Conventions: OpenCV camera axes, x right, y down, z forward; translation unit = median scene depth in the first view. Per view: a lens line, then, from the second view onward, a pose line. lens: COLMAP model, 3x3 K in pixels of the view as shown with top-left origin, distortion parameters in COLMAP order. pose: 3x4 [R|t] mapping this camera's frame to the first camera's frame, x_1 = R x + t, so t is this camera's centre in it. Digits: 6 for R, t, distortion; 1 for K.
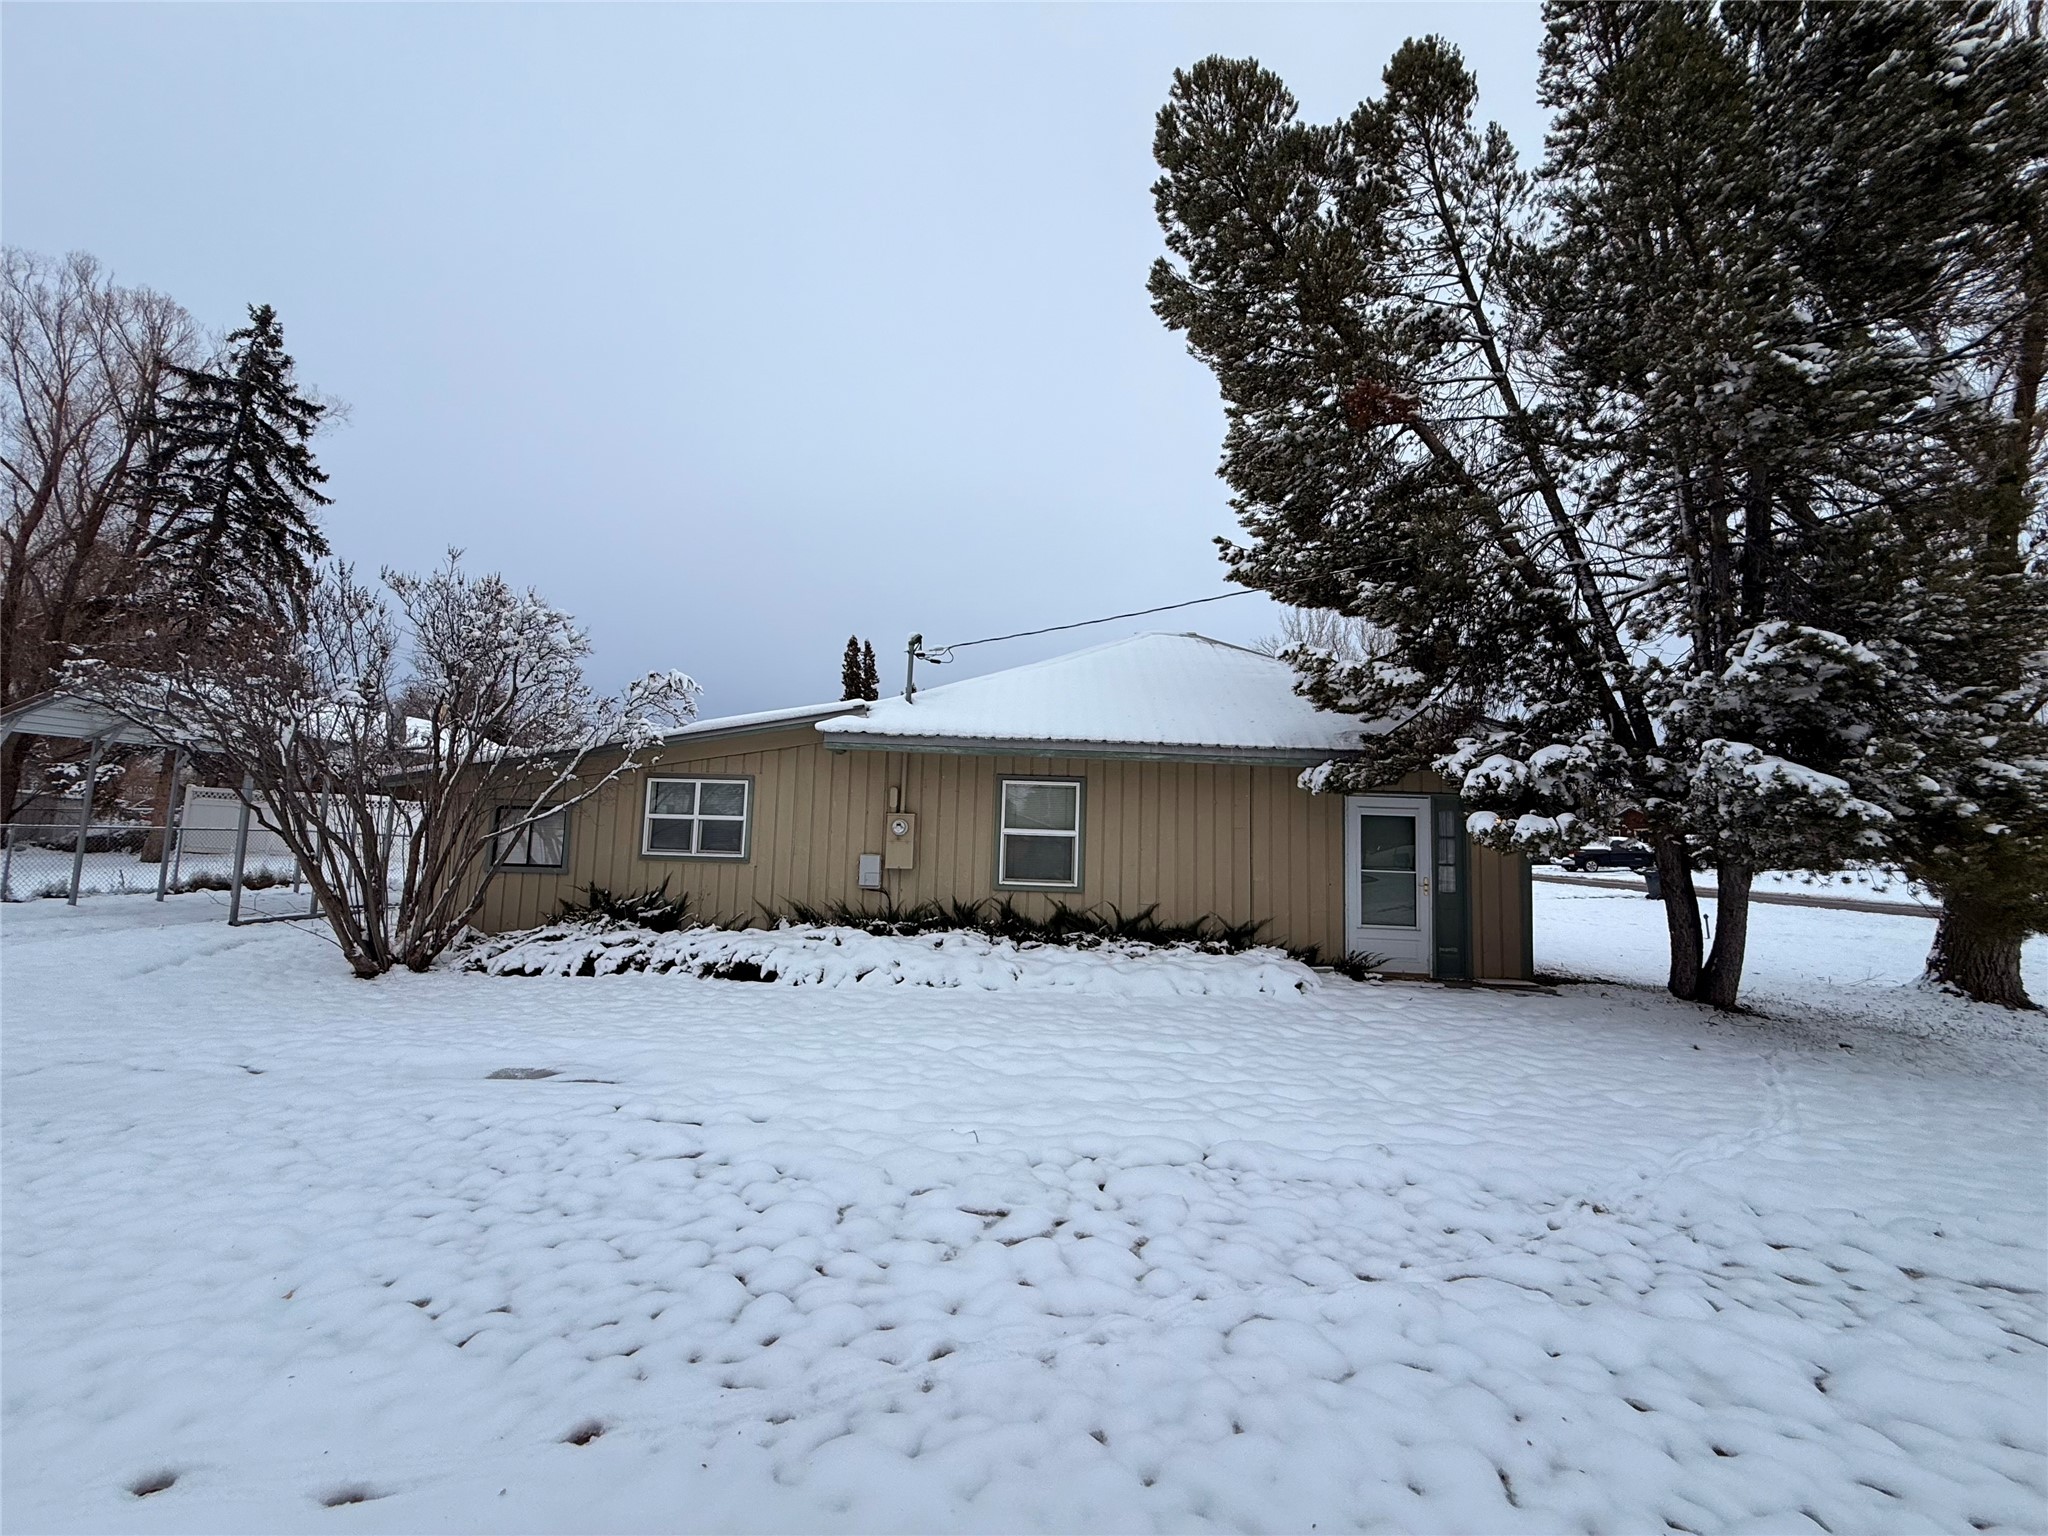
lens RADIAL K [[820.0, 0, 1027.0], [0, 820.0, 764.6], [0, 0, 1]] dist [-0.000368, 0.000018]
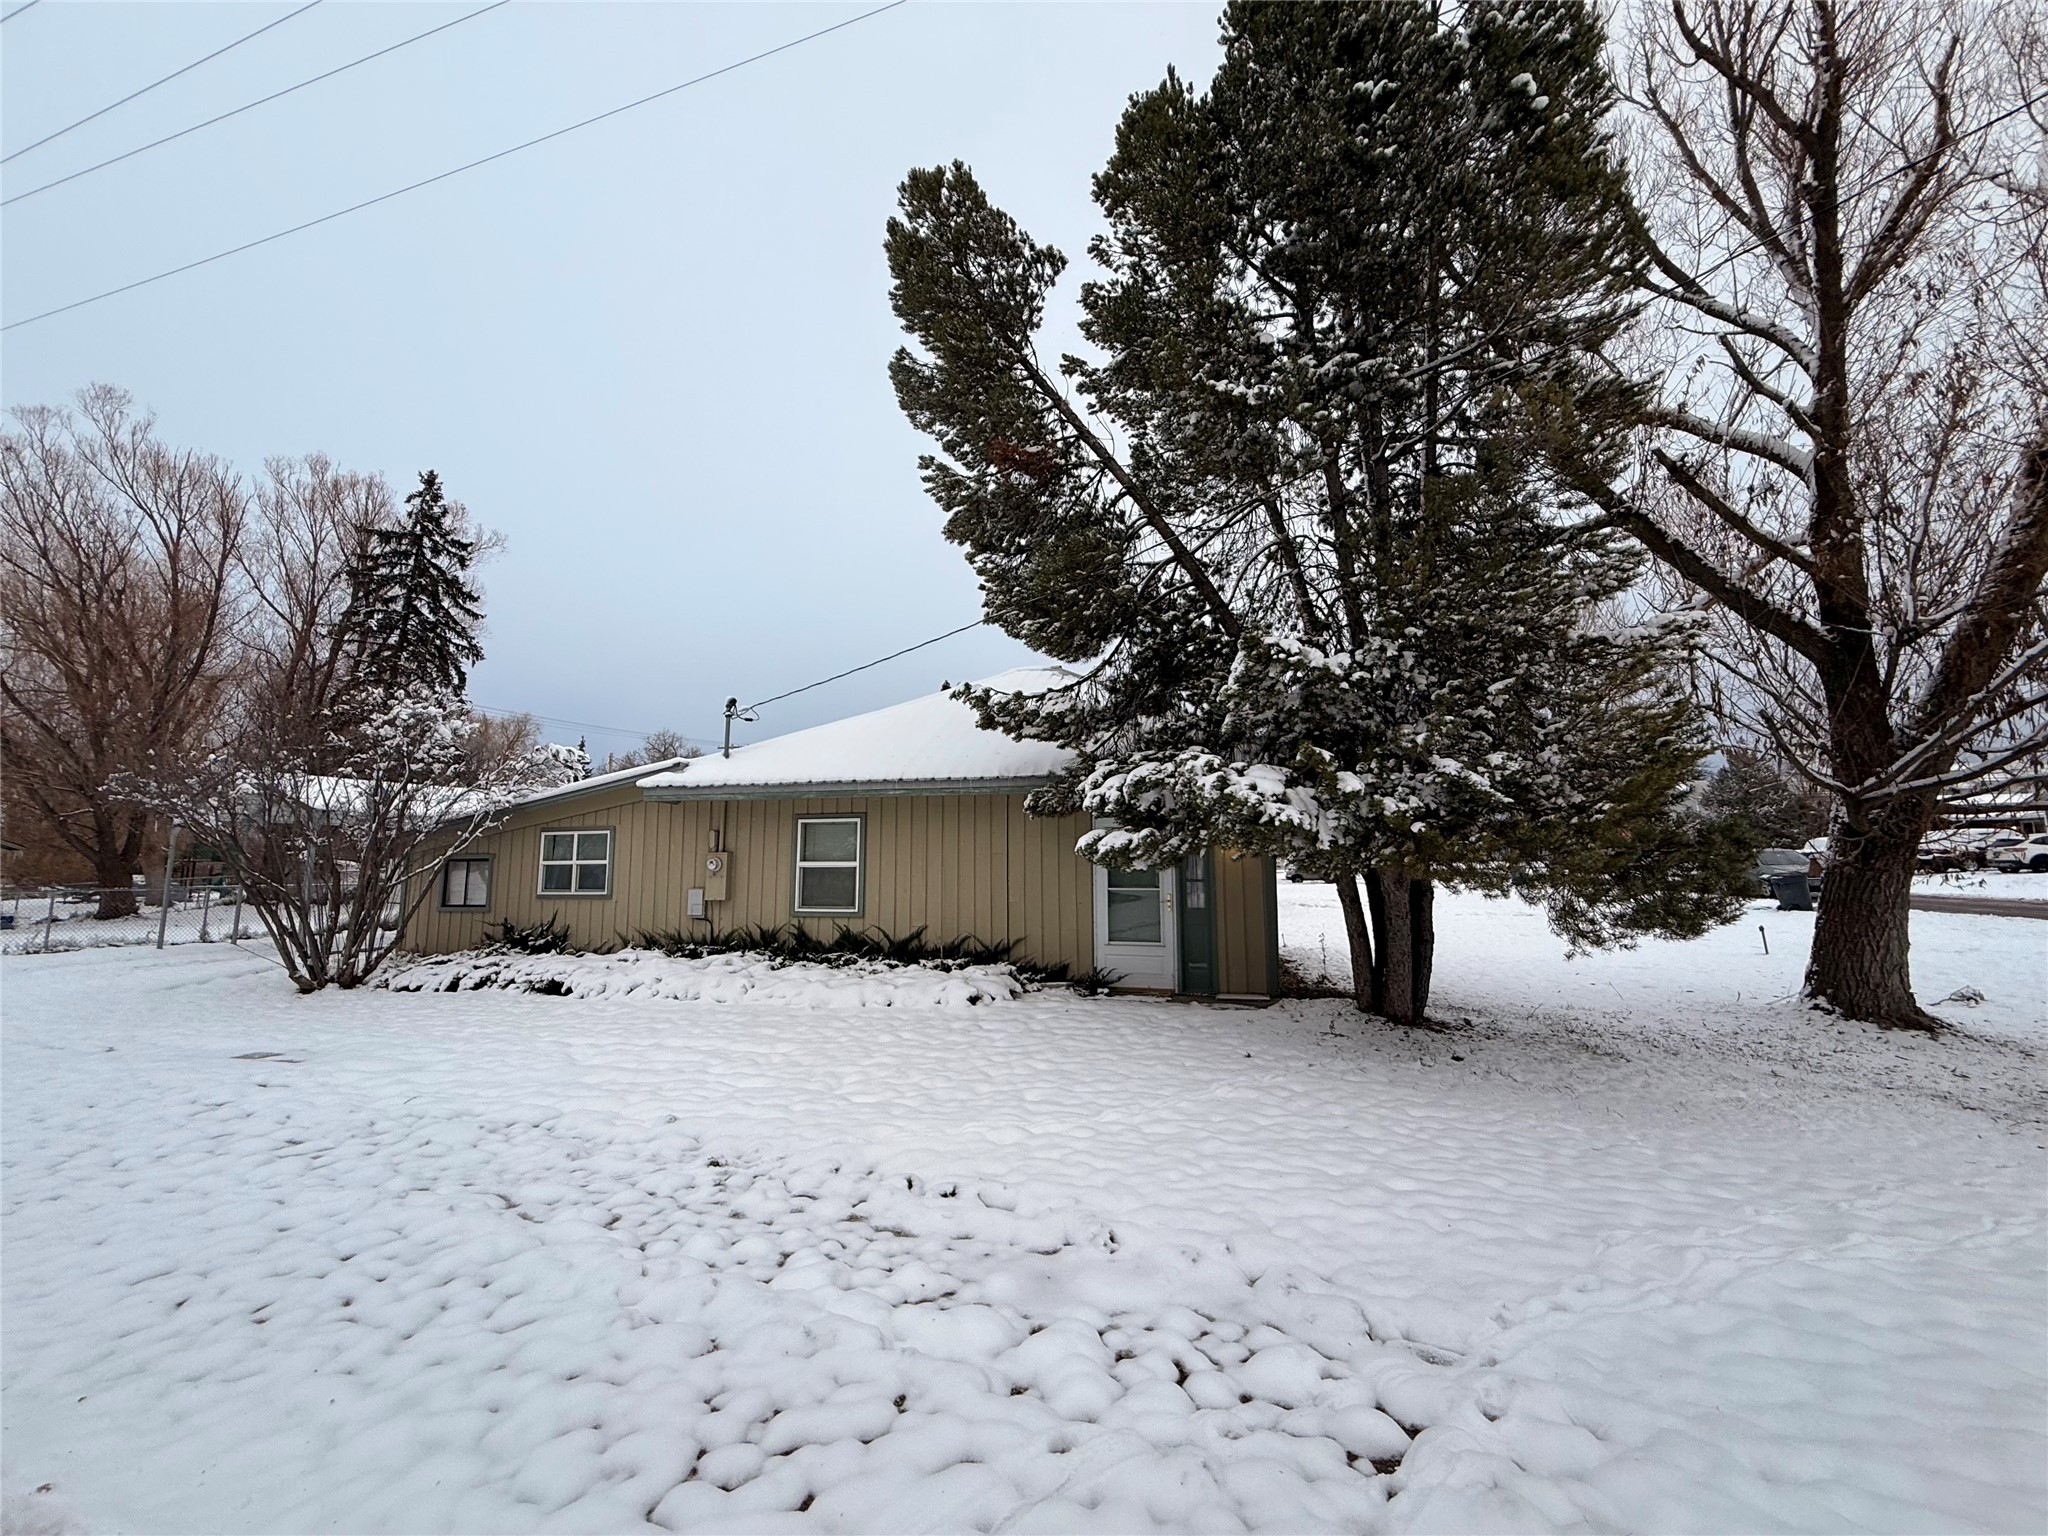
lens RADIAL K [[823.0, 0, 1026.8], [0, 823.0, 763.1], [0, 0, 1]] dist [0.000148, 0.000039]
pose [[0.971021, -0.067235, -0.229343, 0.551694], [0.058707, 0.997313, -0.043813, 0.009813], [0.231672, 0.029079, 0.972359, -0.040421]]
